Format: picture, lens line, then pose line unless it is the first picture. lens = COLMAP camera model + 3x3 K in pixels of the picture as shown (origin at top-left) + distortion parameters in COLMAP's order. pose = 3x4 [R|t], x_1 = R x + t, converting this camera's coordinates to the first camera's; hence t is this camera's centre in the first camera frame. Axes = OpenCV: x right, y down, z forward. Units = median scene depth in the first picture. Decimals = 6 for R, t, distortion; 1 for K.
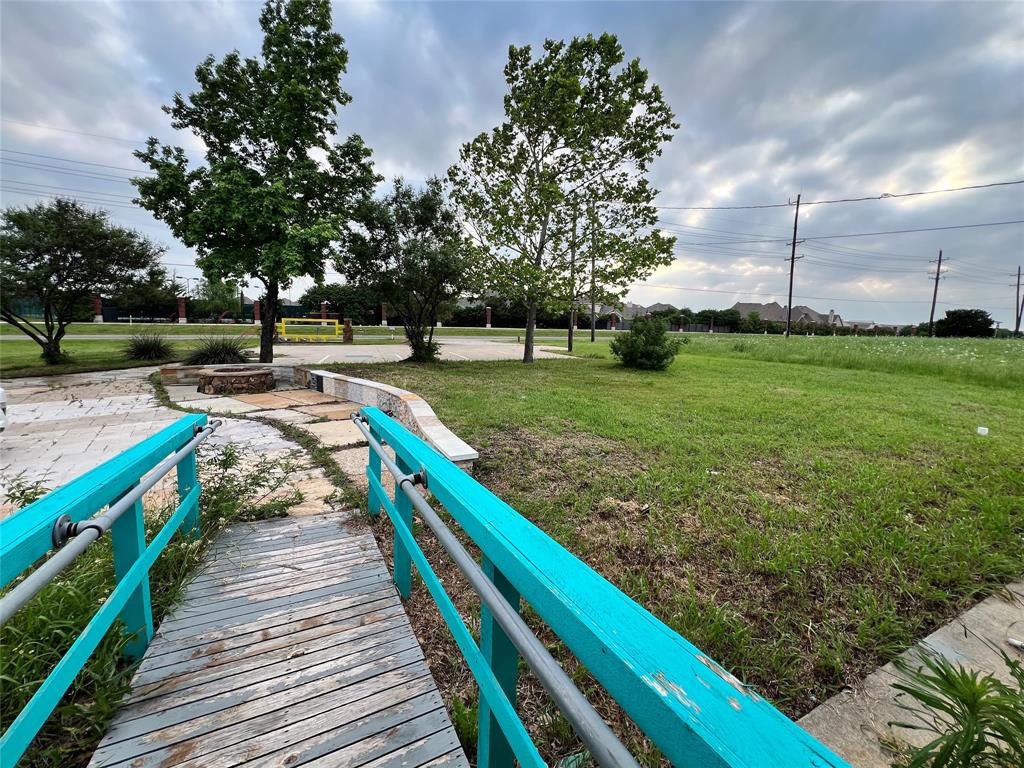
lens RADIAL K [[412.8, 0, 511.5], [0, 412.8, 382.4], [0, 0, 1]] dist [-0.000944, 0.000331]
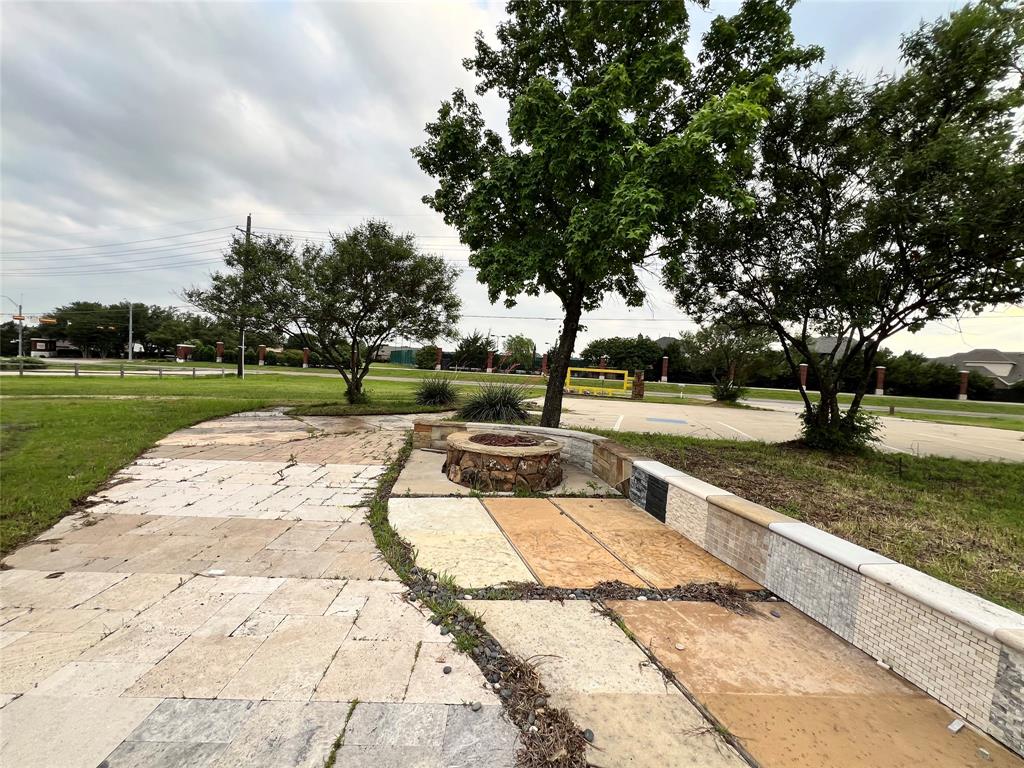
lens RADIAL K [[412.8, 0, 511.5], [0, 412.8, 382.4], [0, 0, 1]] dist [-0.000944, 0.000331]
pose [[0.810366, 0.042142, -0.584406, -0.300615], [-0.122012, 0.987682, -0.097965, -0.047151], [0.573079, 0.150692, 0.805526, 0.488904]]
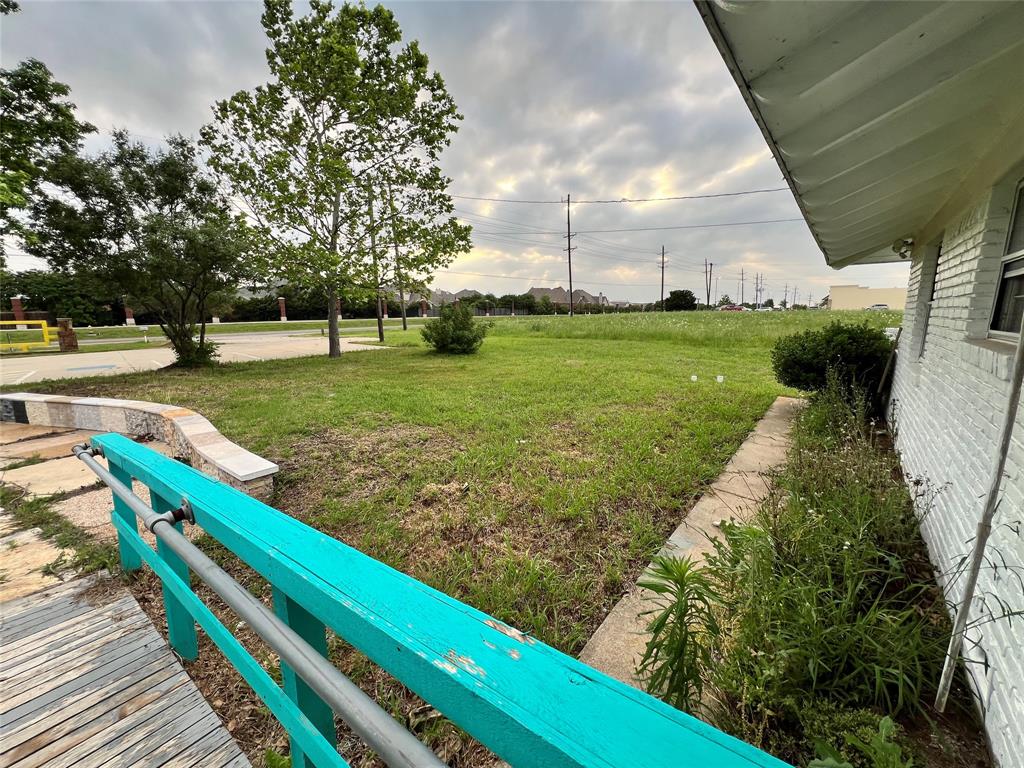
lens RADIAL K [[412.8, 0, 511.5], [0, 412.8, 382.4], [0, 0, 1]] dist [-0.000944, 0.000331]
pose [[0.902438, -0.111417, 0.416164, 0.008728], [0.099012, 0.993761, 0.051348, -0.000087], [-0.419288, -0.005133, 0.907839, 0.000333]]
